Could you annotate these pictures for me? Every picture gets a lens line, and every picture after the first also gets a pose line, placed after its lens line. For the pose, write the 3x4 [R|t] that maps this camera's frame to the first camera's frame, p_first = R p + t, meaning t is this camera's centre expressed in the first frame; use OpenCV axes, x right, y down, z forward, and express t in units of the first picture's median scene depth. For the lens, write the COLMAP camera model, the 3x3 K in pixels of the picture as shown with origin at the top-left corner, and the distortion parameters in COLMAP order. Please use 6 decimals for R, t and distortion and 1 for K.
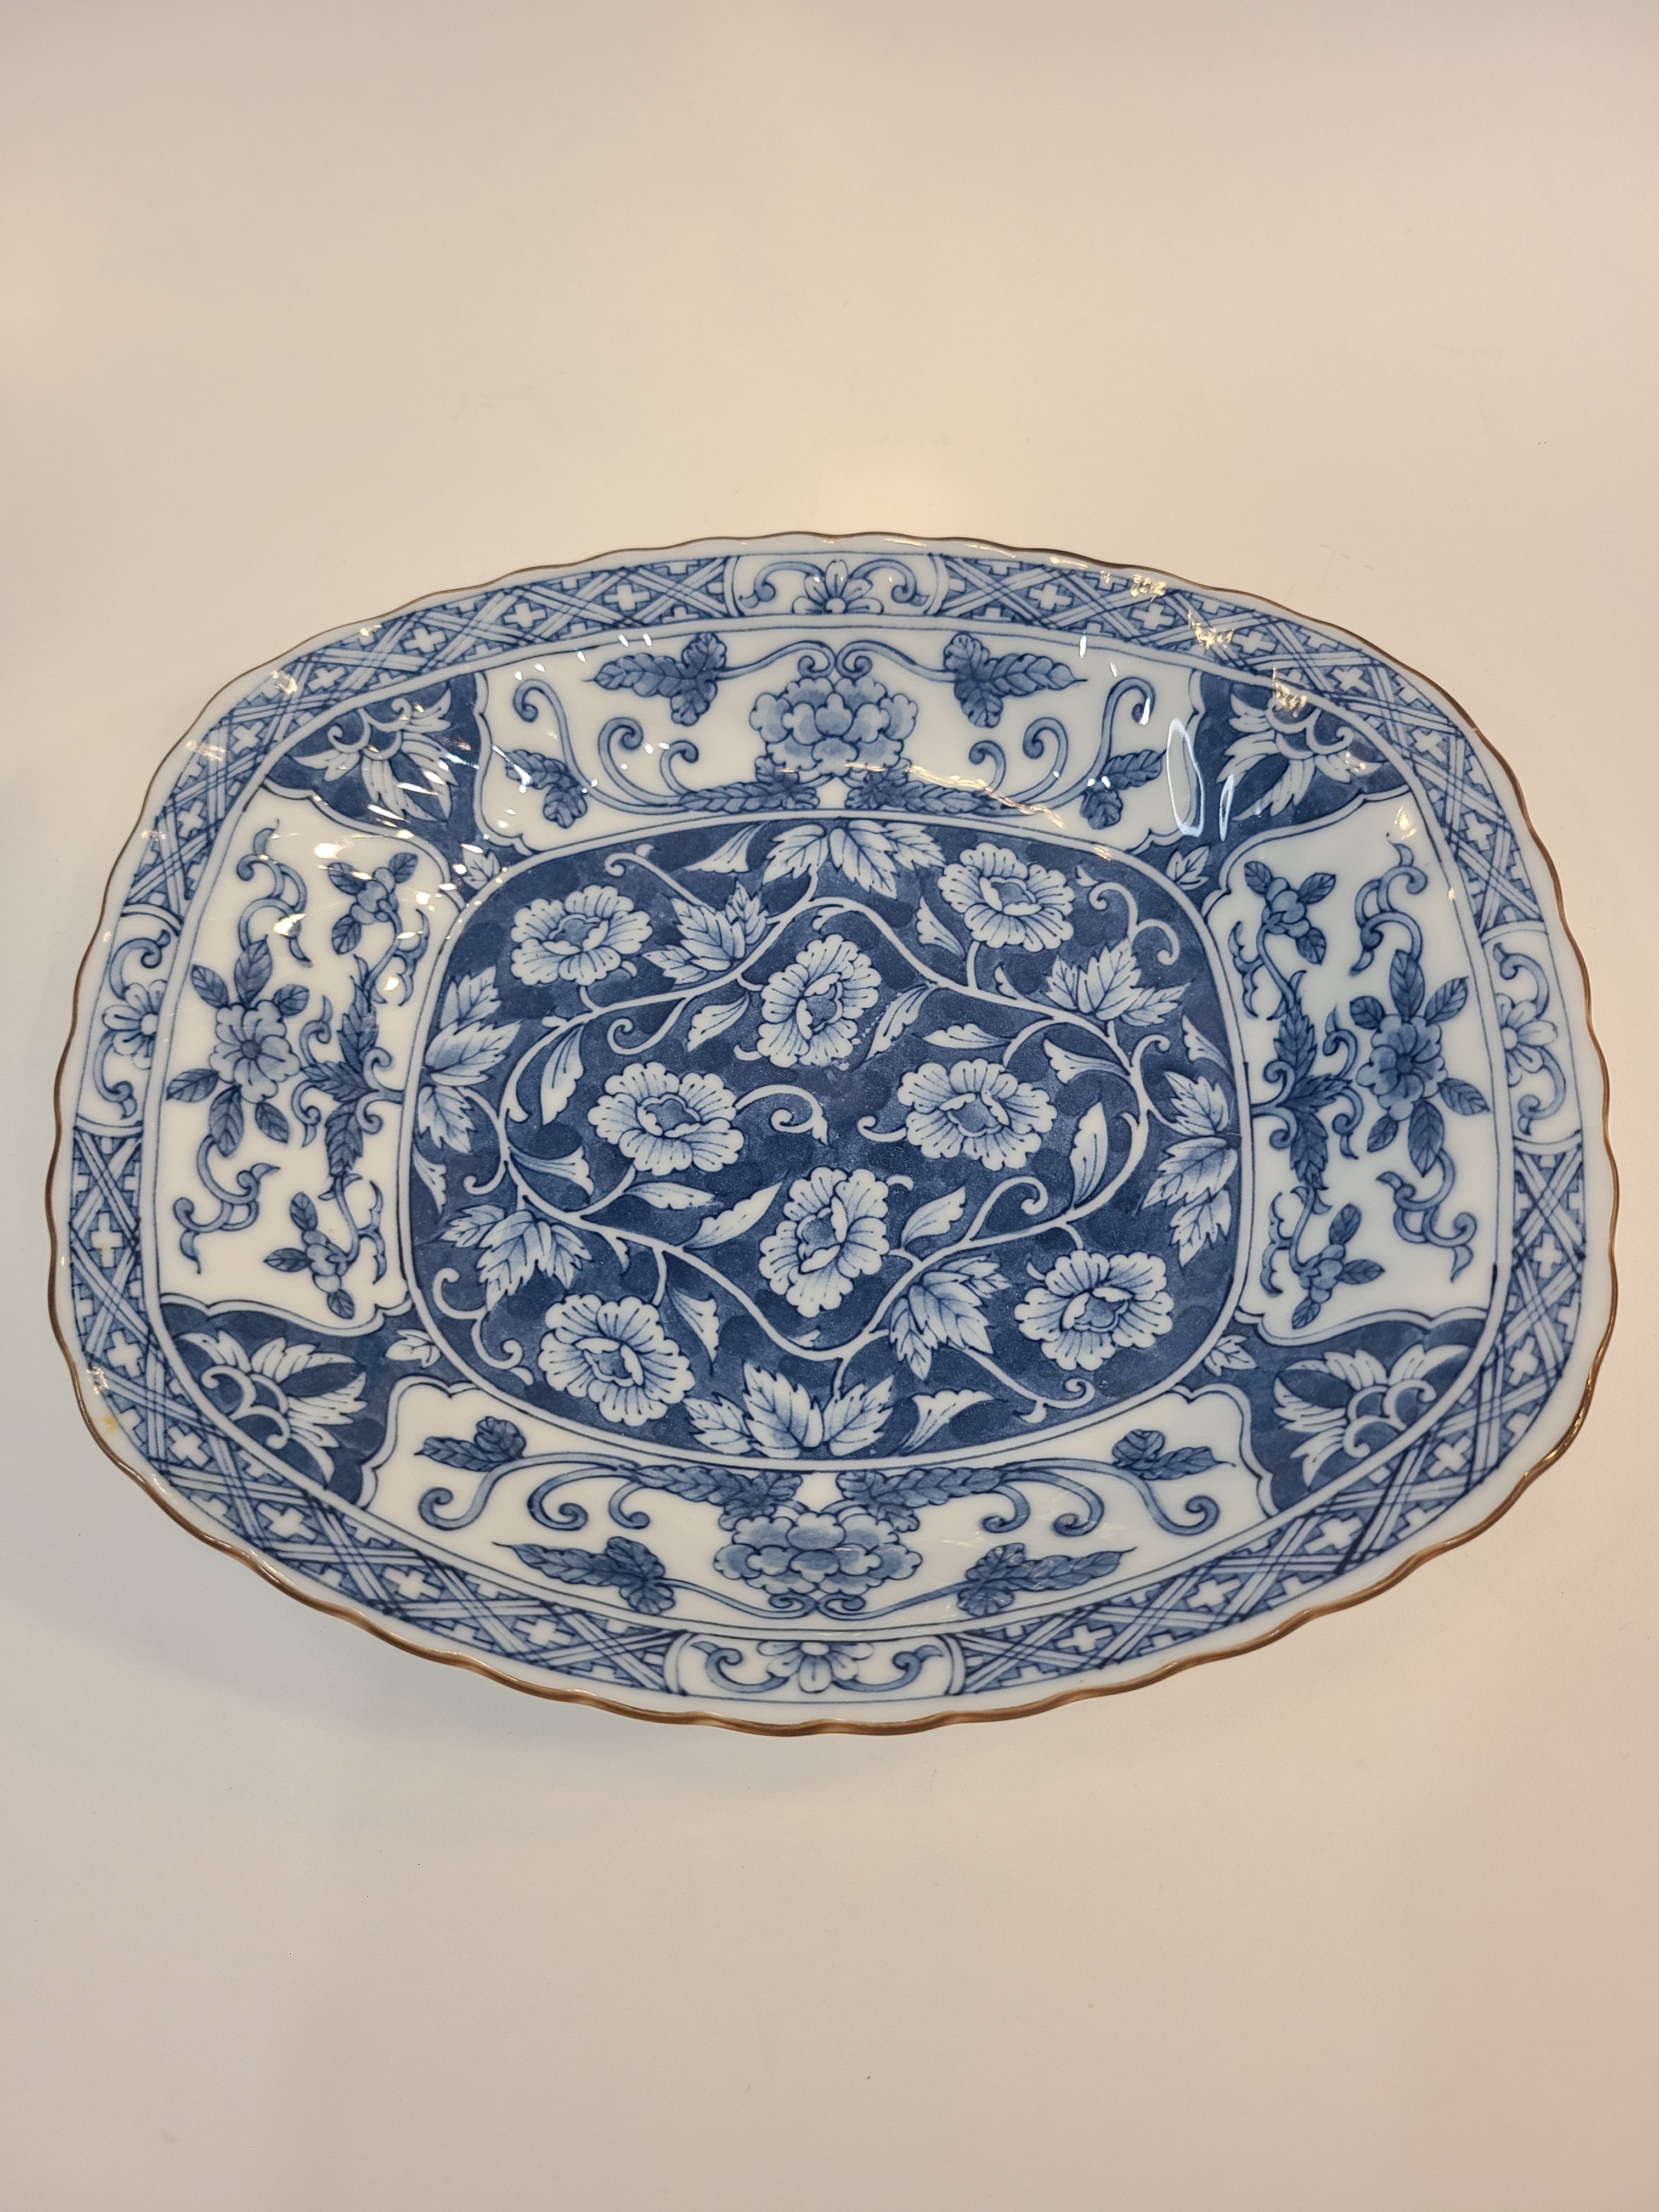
lens RADIAL K [[1740.0, 0, 837.6], [0, 1740.0, 1113.4], [0, 0, 1]] dist [0.000307, -0.058203]
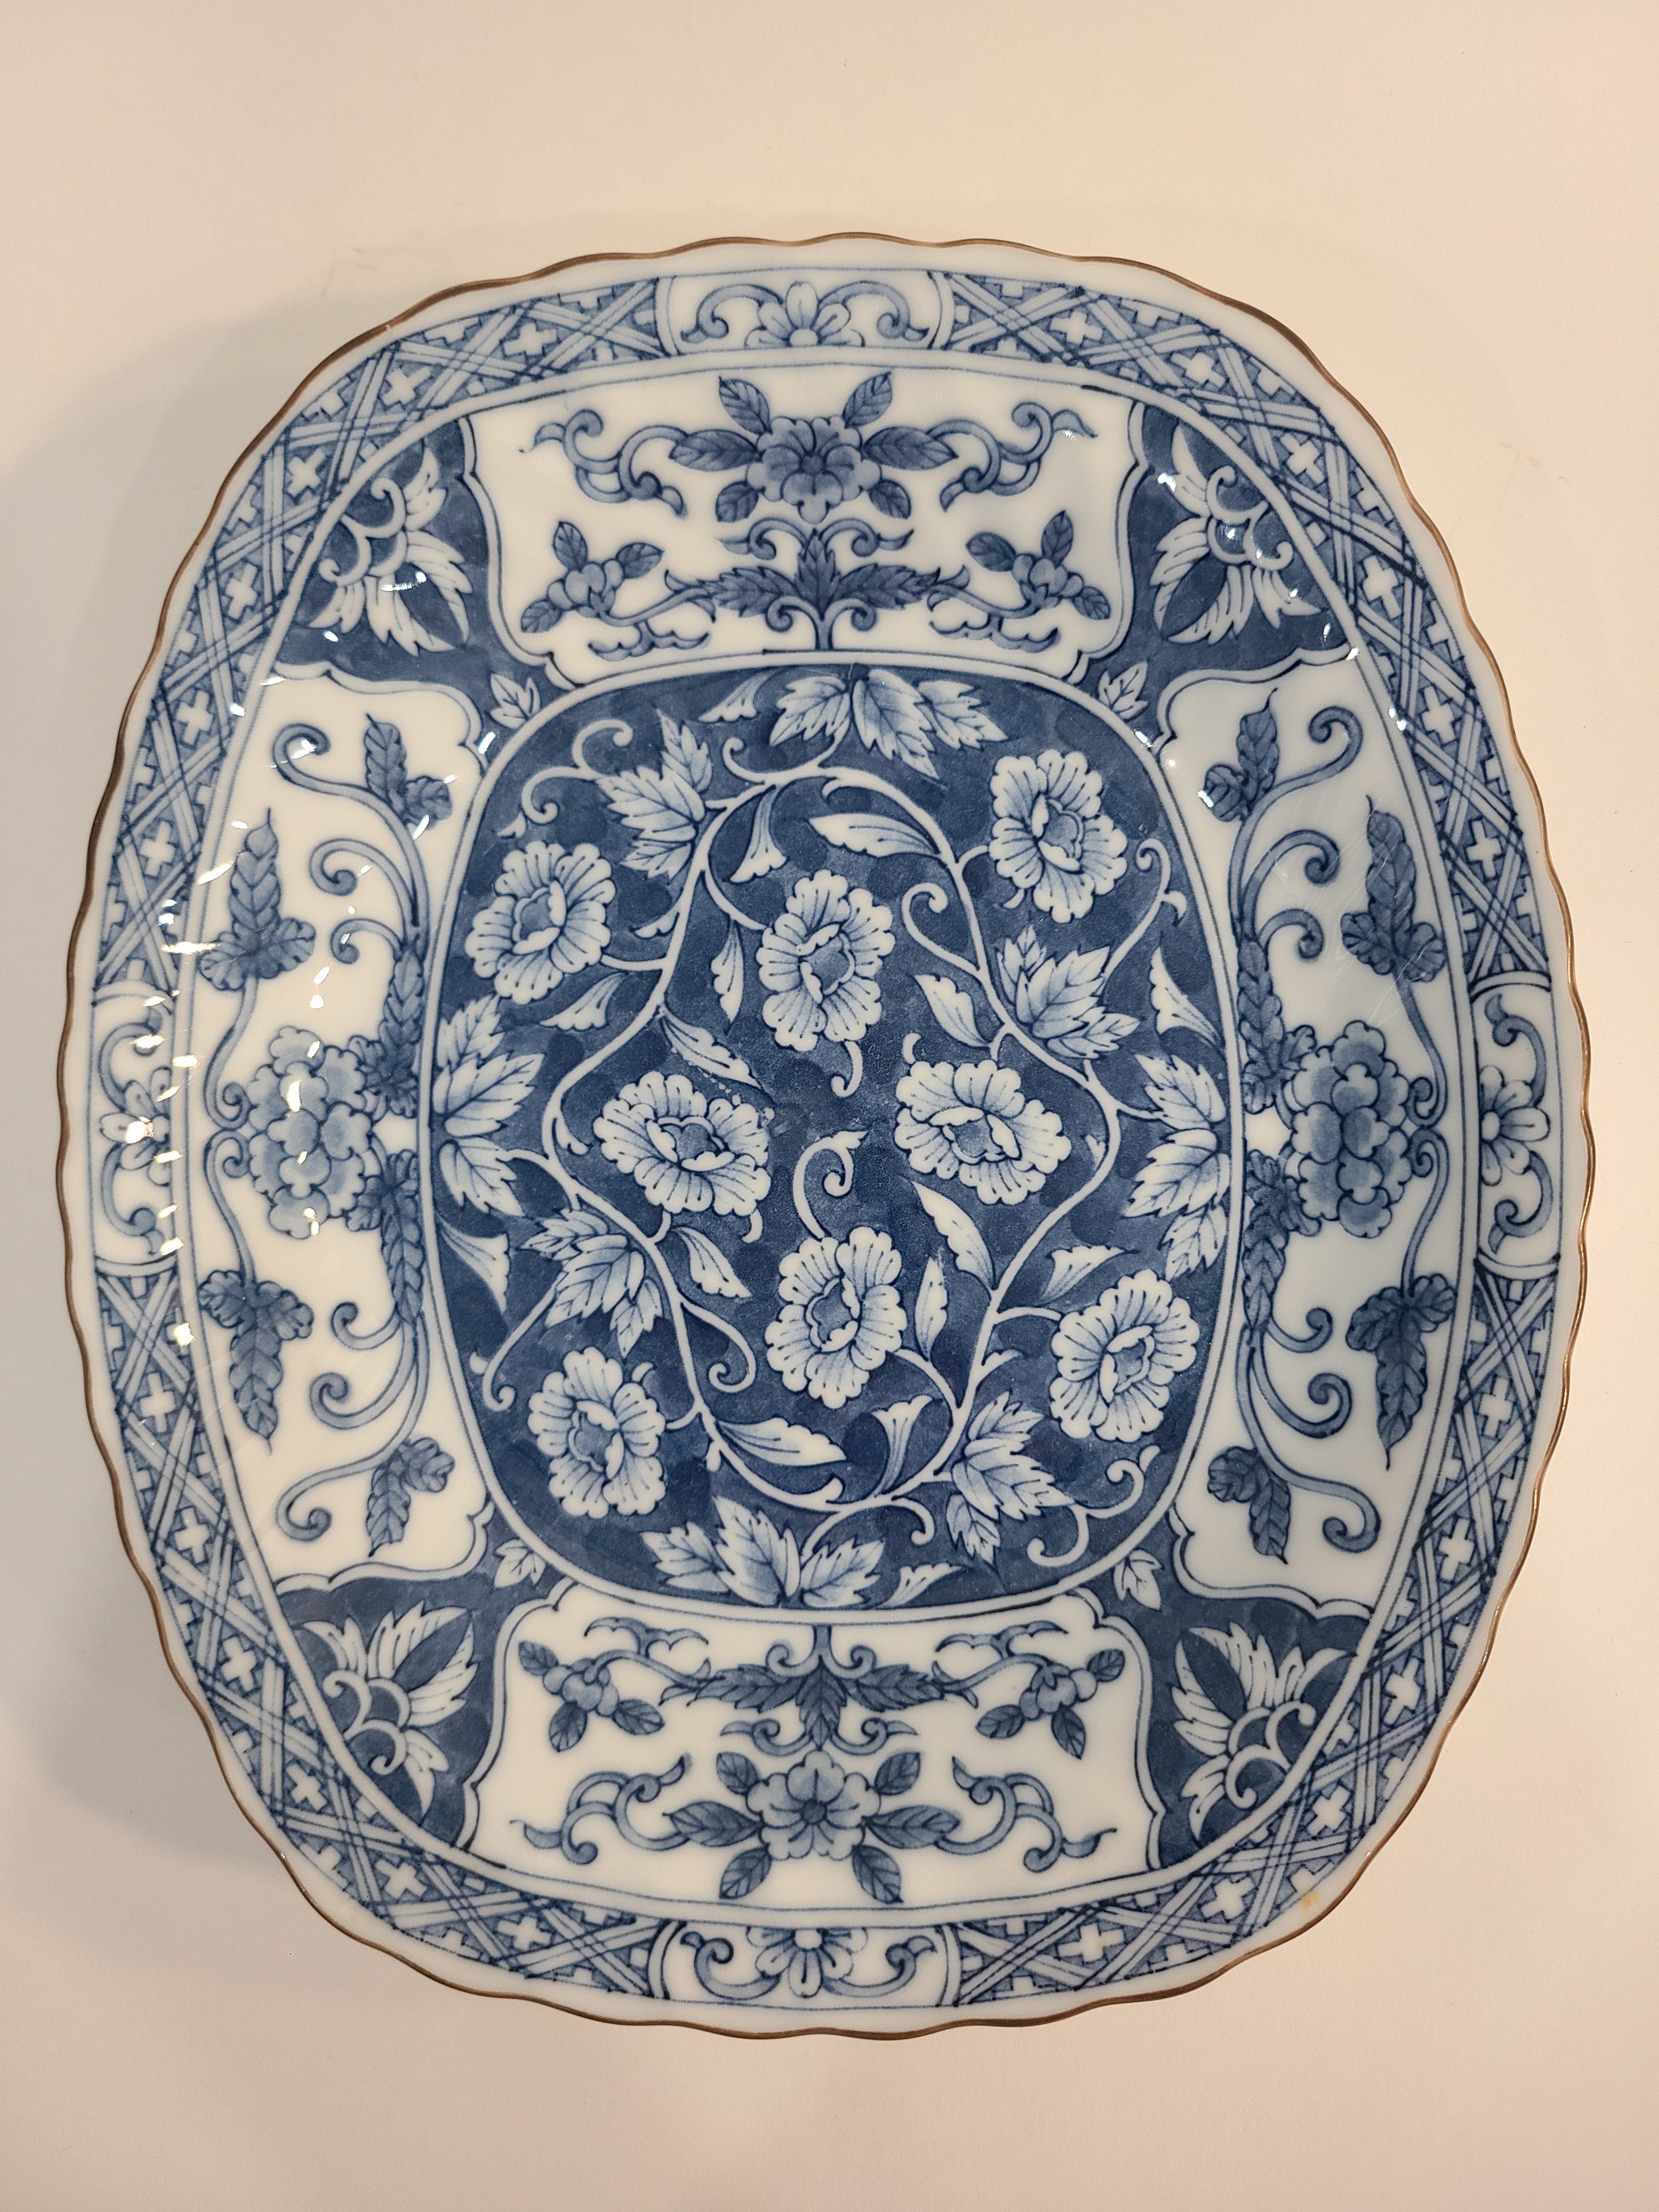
lens RADIAL K [[1740.0, 0, 837.6], [0, 1740.0, 1113.4], [0, 0, 1]] dist [0.000307, -0.058203]
pose [[-0.016291, -0.999073, 0.039849, -0.032671], [0.927452, -0.000208, 0.373943, -0.332947], [-0.373588, 0.043050, 0.926595, 0.197863]]
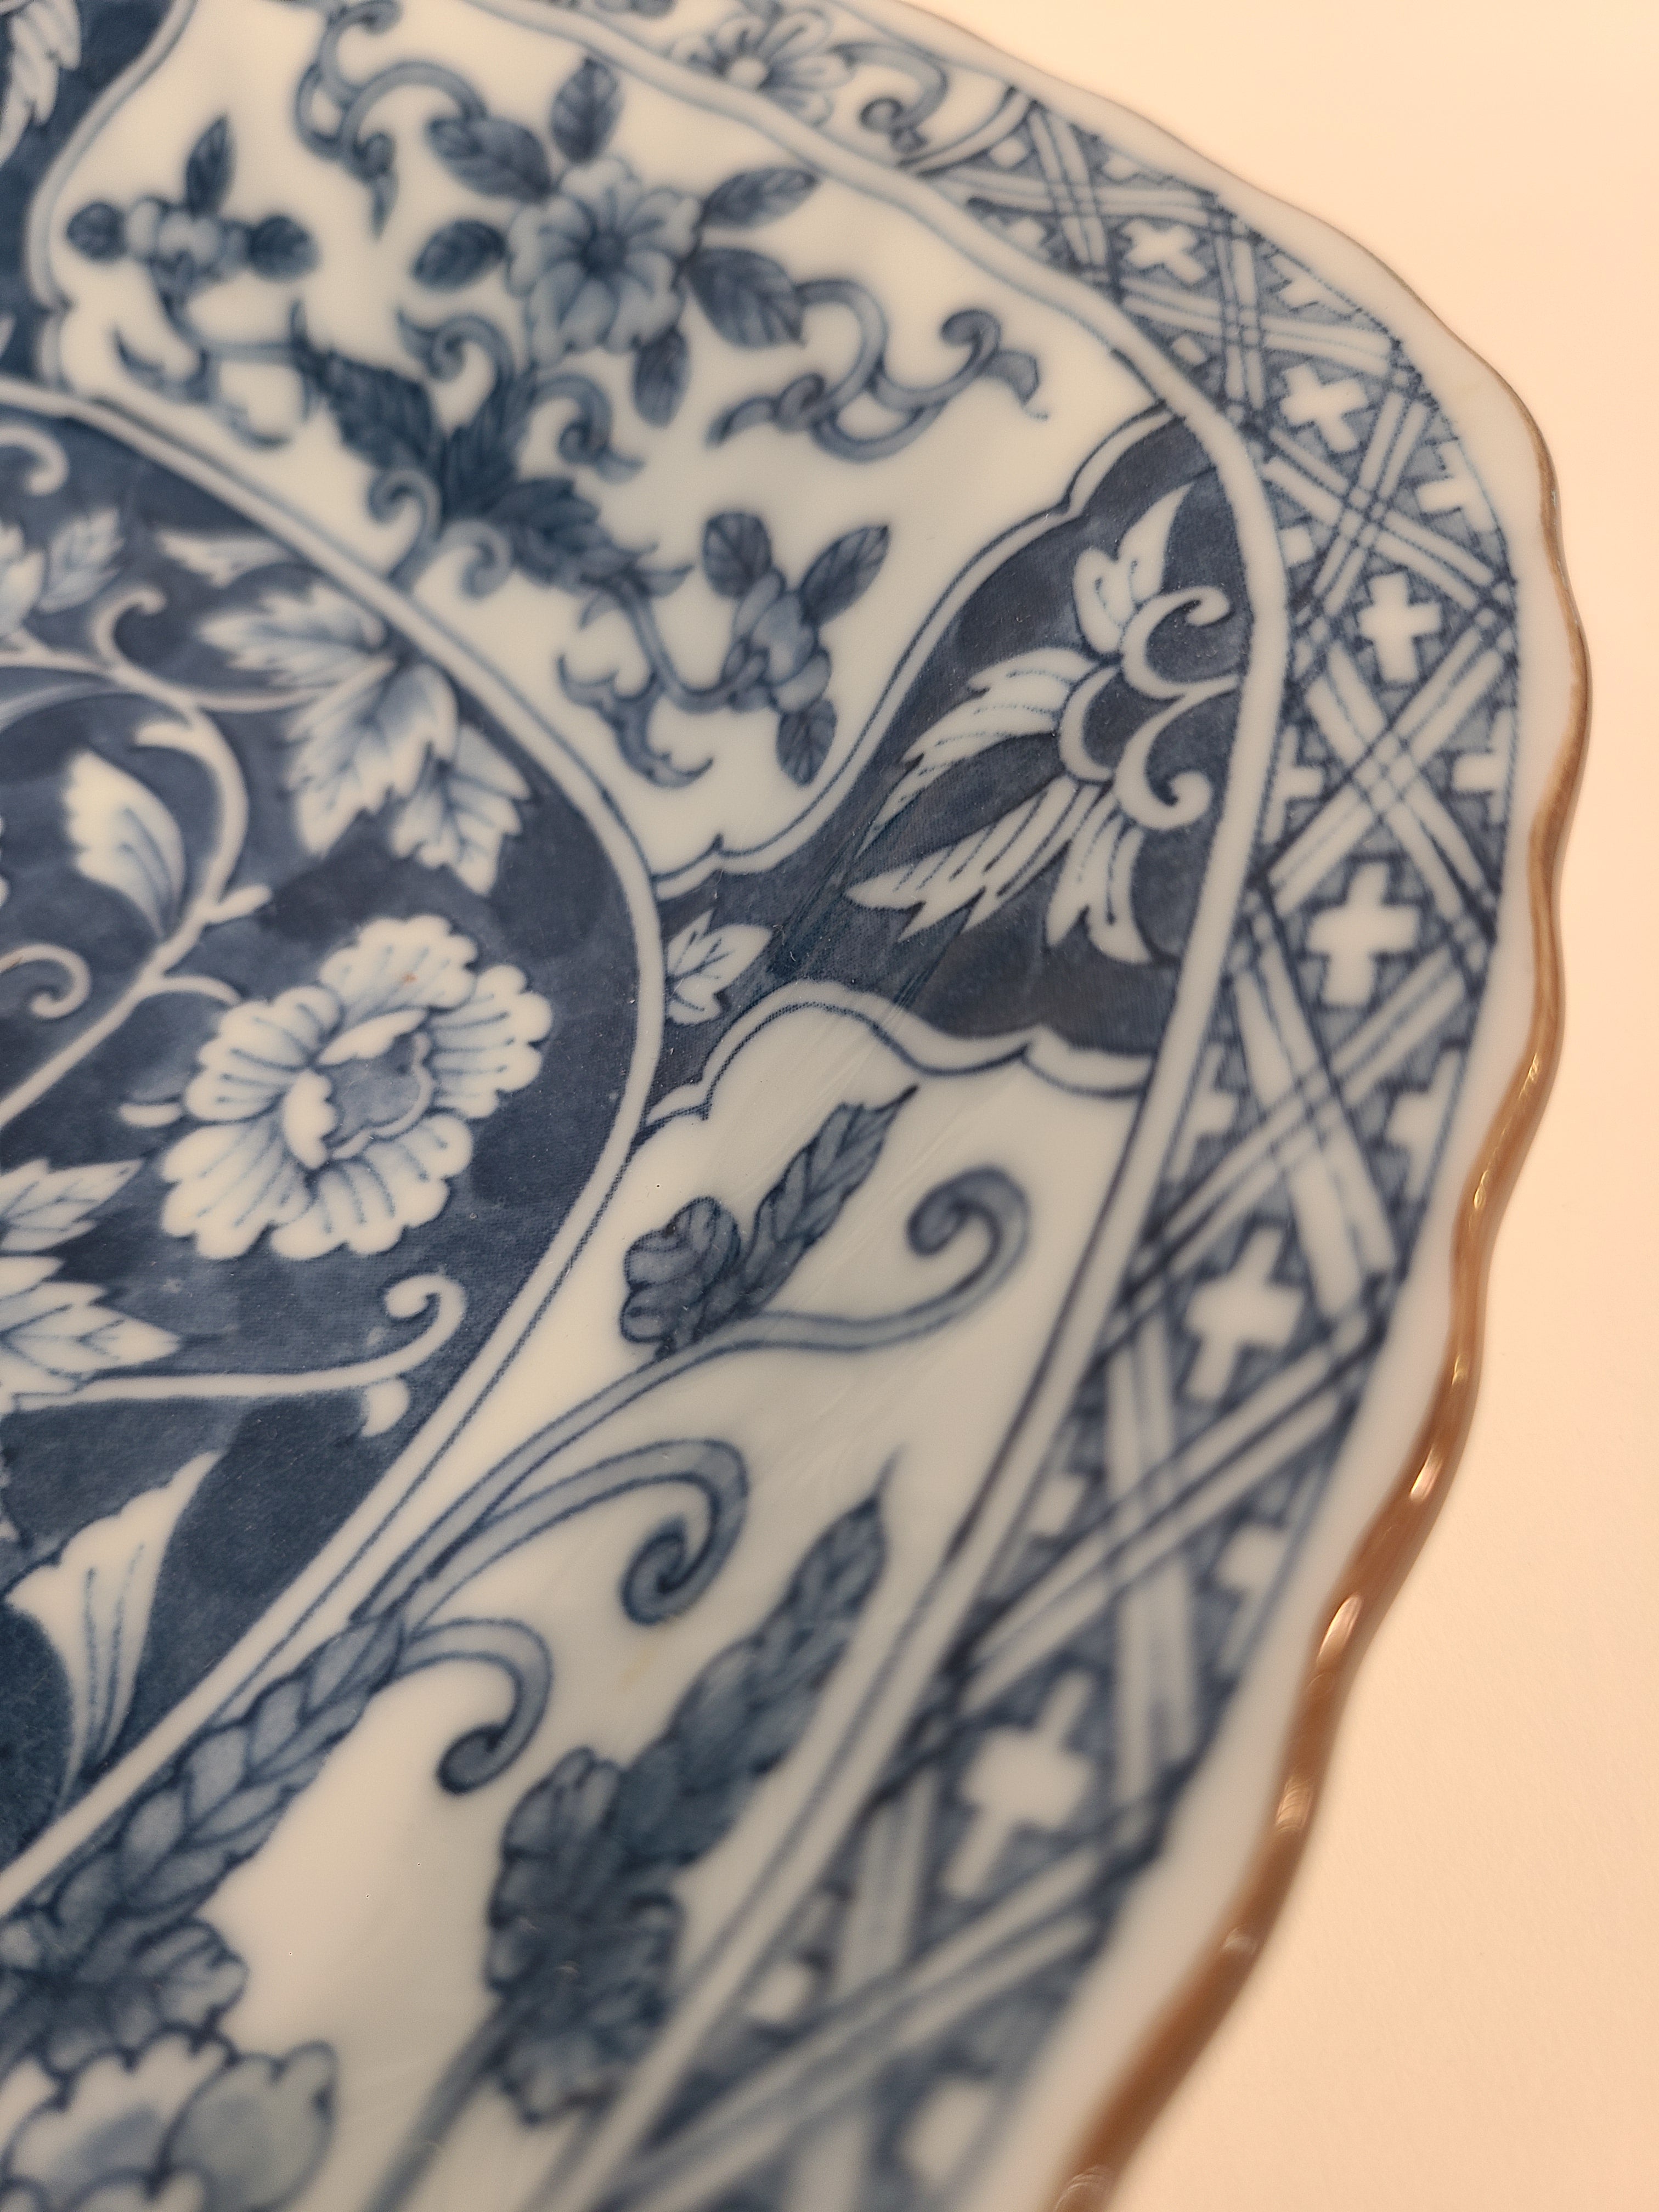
lens RADIAL K [[1822.6, 0, 866.6], [0, 1822.6, 1101.0], [0, 0, 1]] dist [-0.098543, 0.054381]
pose [[-0.703796, 0.565129, -0.430466, -0.077248], [-0.652168, -0.273709, 0.706937, -0.433042], [0.281688, 0.778275, 0.561195, 0.915814]]
